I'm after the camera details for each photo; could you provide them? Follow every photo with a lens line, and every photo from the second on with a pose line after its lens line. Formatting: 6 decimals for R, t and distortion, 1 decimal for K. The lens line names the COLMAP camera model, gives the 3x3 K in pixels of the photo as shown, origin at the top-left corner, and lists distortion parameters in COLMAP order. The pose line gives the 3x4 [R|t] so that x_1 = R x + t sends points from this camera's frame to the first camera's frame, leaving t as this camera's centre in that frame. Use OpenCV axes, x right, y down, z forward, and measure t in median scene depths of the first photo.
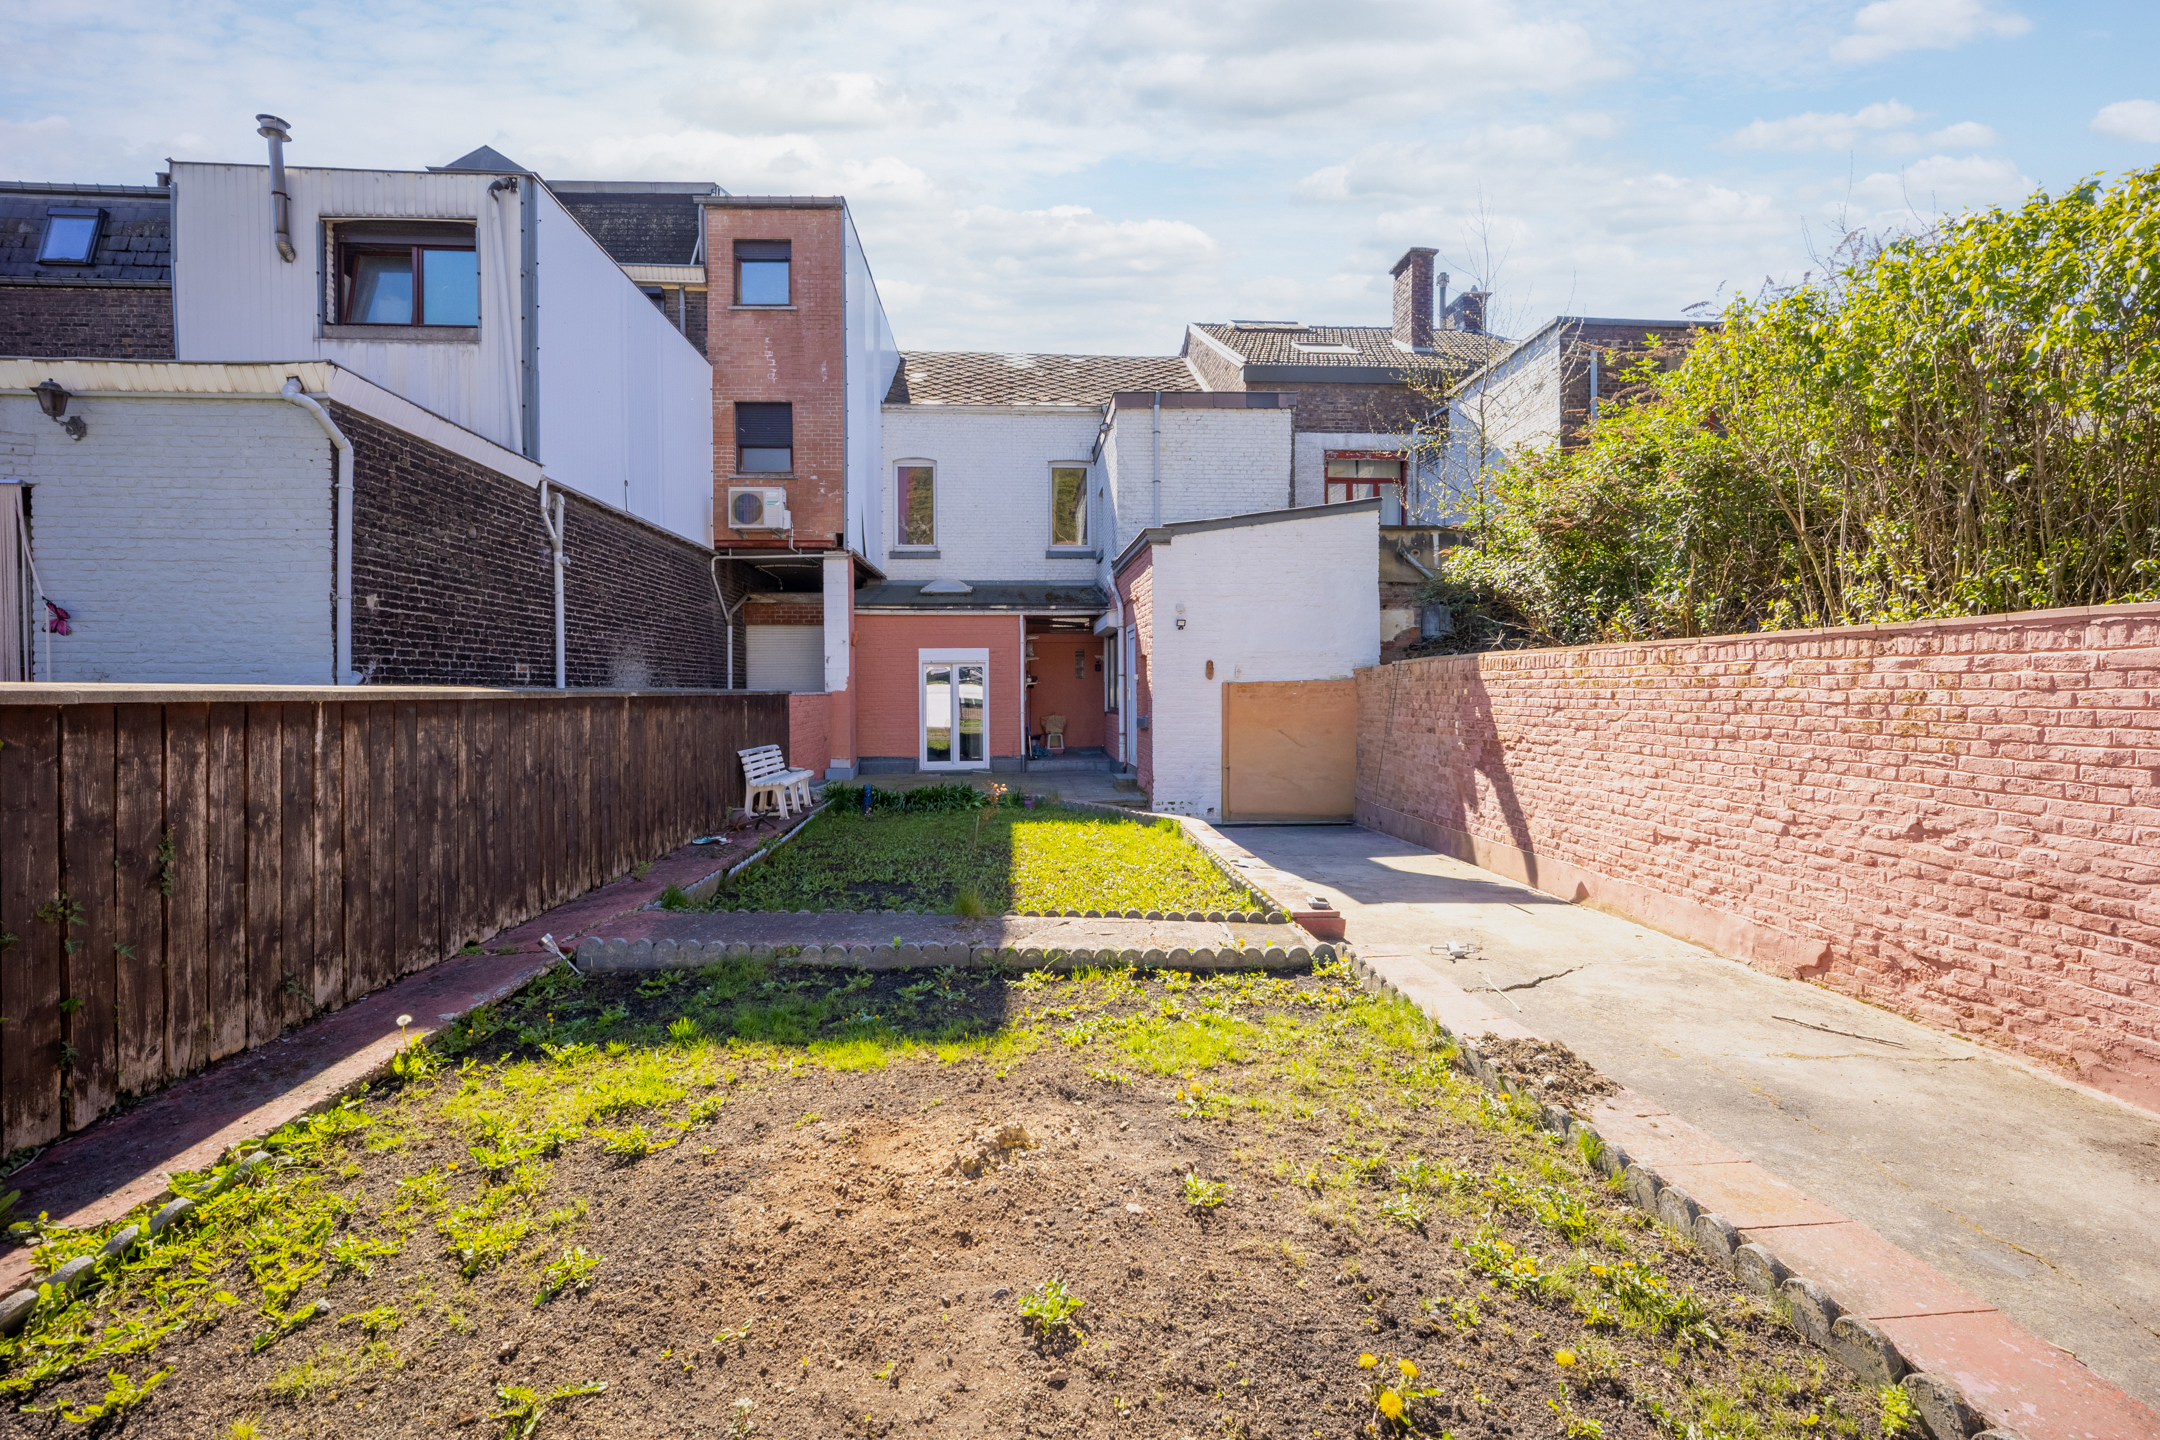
lens RADIAL K [[898.5, 0, 1070.1], [0, 898.5, 706.7], [0, 0, 1]] dist [-0.012495, 0.000840]
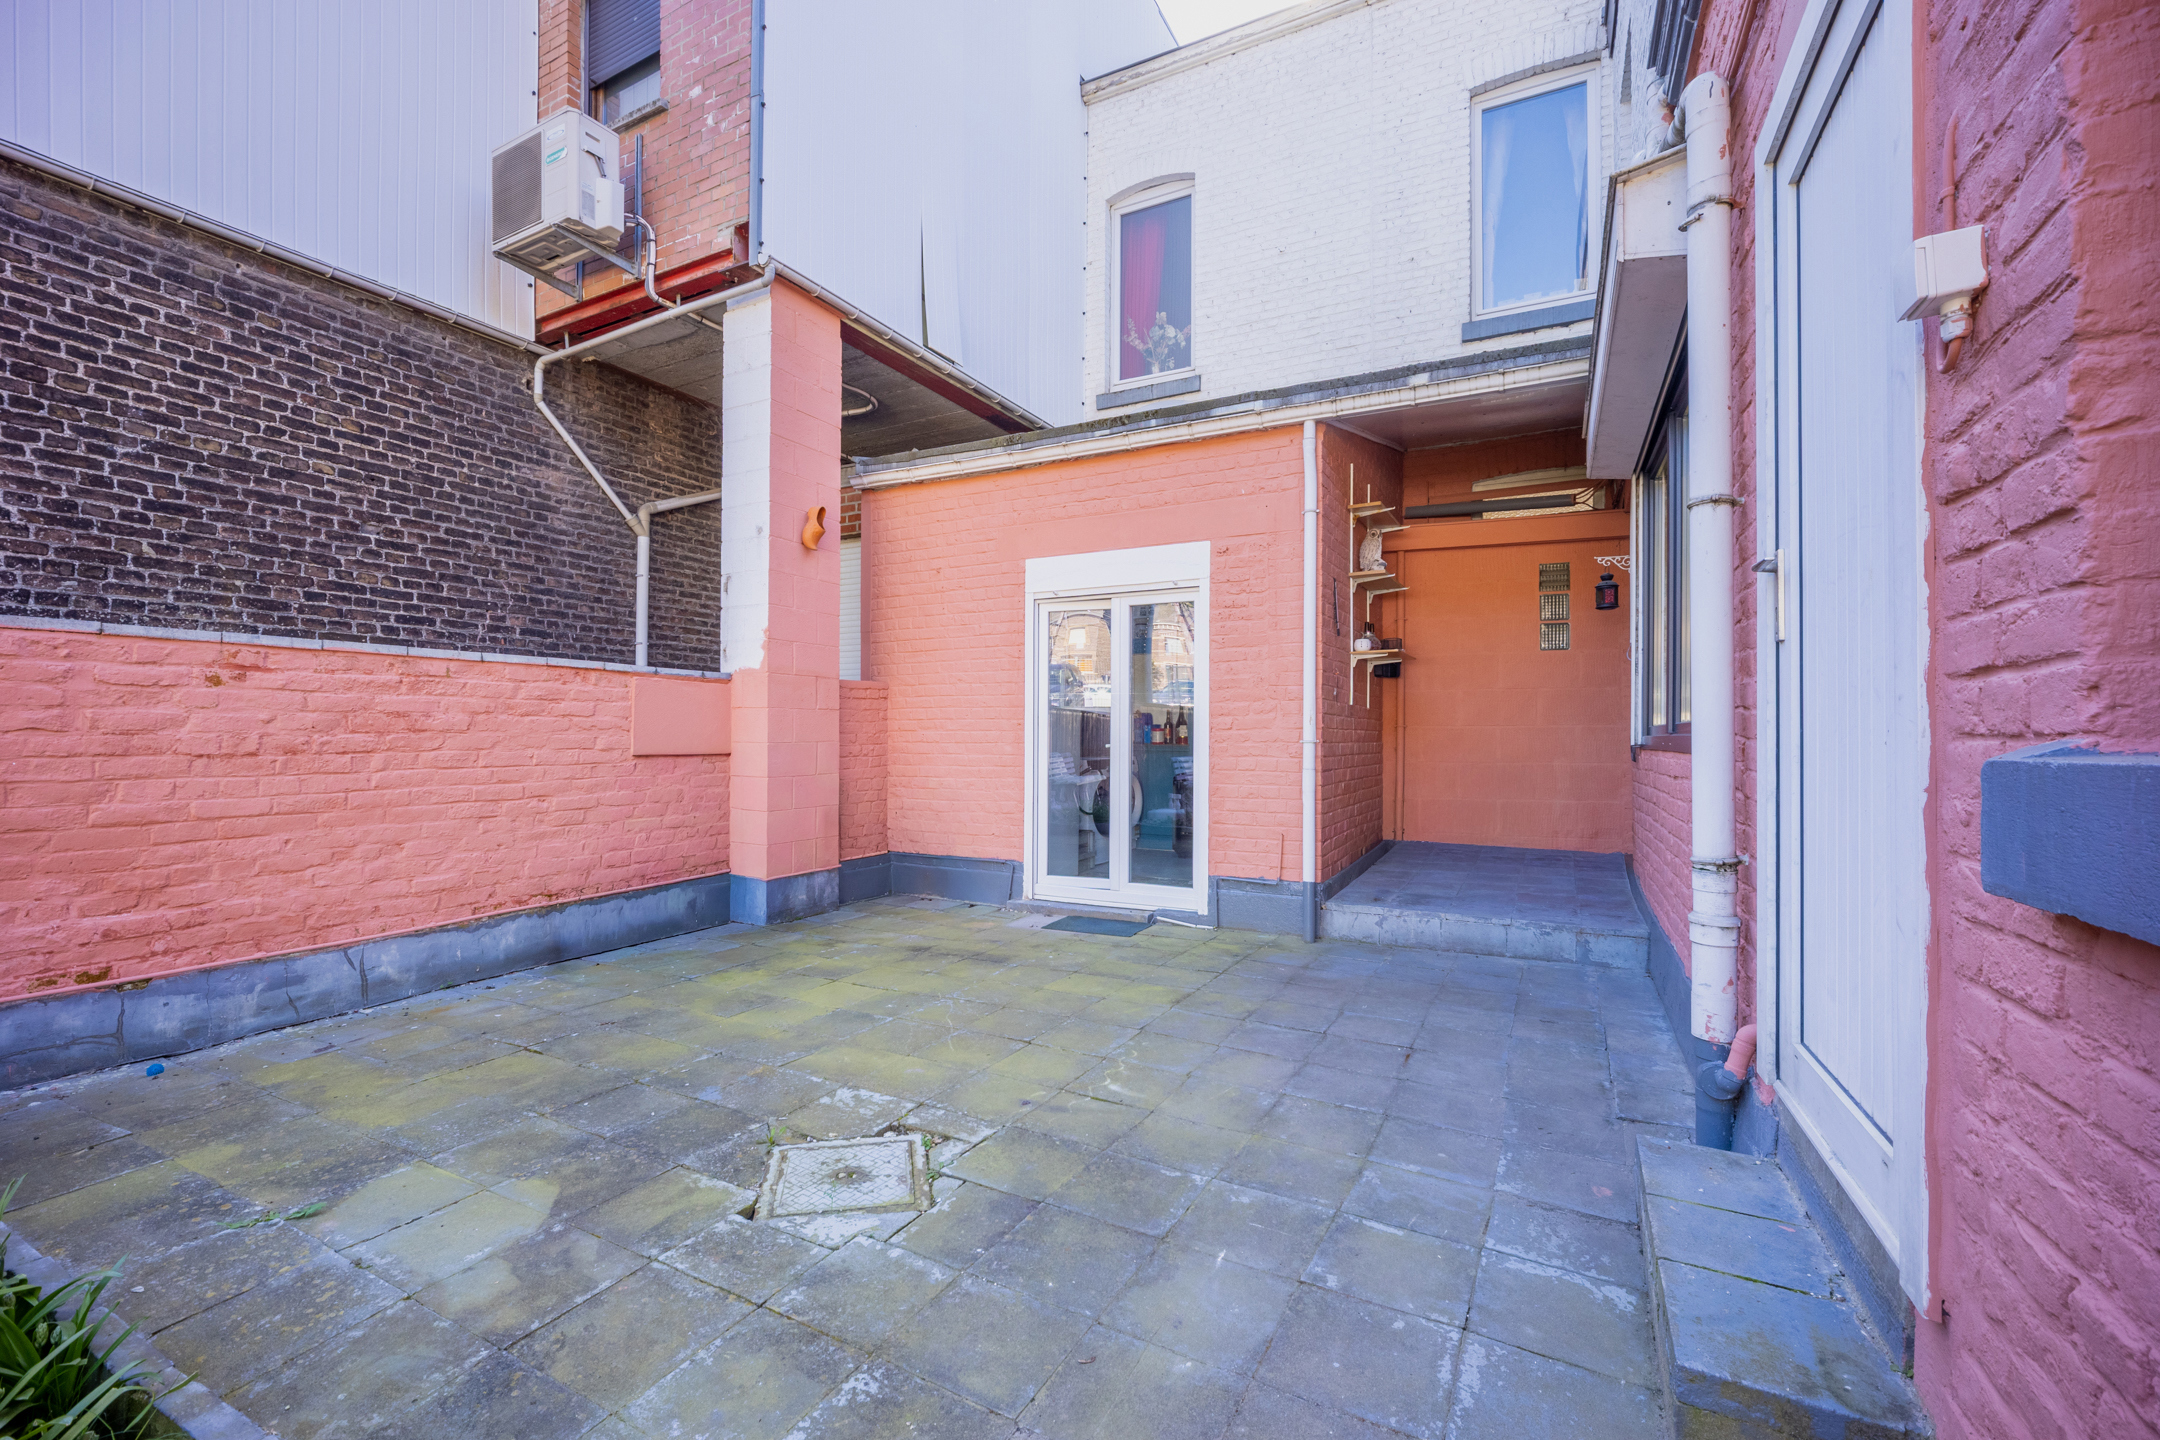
lens RADIAL K [[898.5, 0, 1081.6], [0, 898.5, 727.2], [0, 0, 1]] dist [-0.012495, 0.000840]
pose [[0.851750, 0.004858, -0.523927, 0.043480], [-0.019575, 0.999554, -0.022555, 0.011194], [0.523583, 0.029467, 0.851465, 0.770879]]
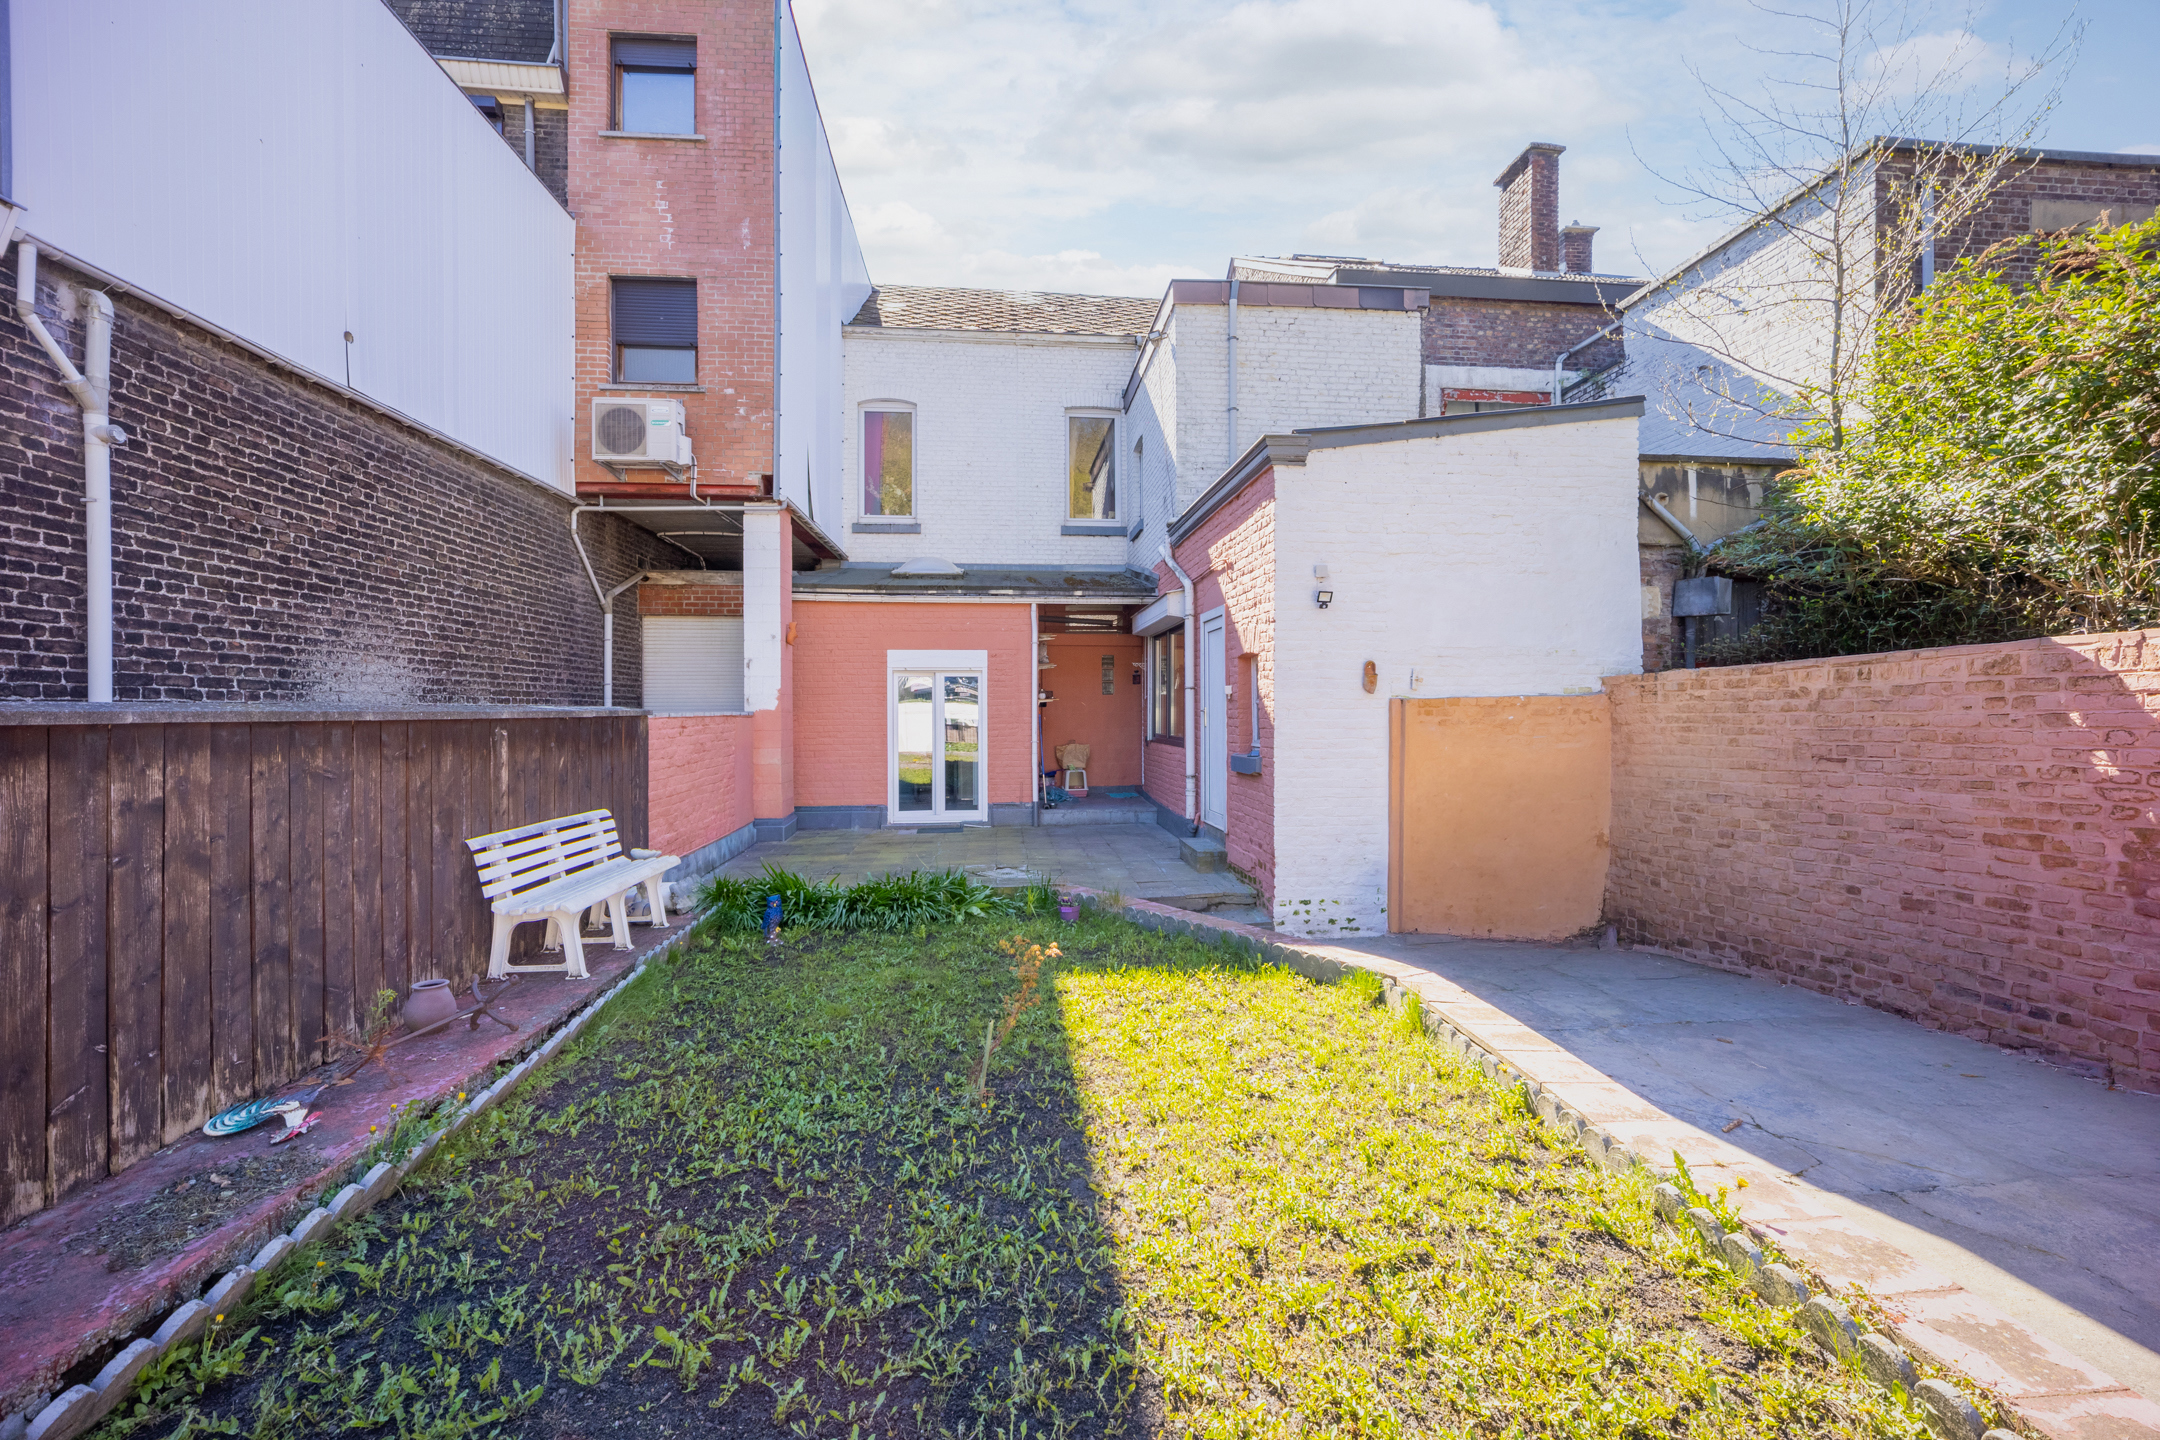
lens RADIAL K [[898.5, 0, 1083.7], [0, 898.5, 710.5], [0, 0, 1]] dist [-0.012495, 0.000840]
pose [[0.999513, 0.003764, 0.030987, -0.040288], [-0.003233, 0.999848, -0.017151, -0.006425], [-0.031047, 0.017043, 0.999373, 0.324246]]
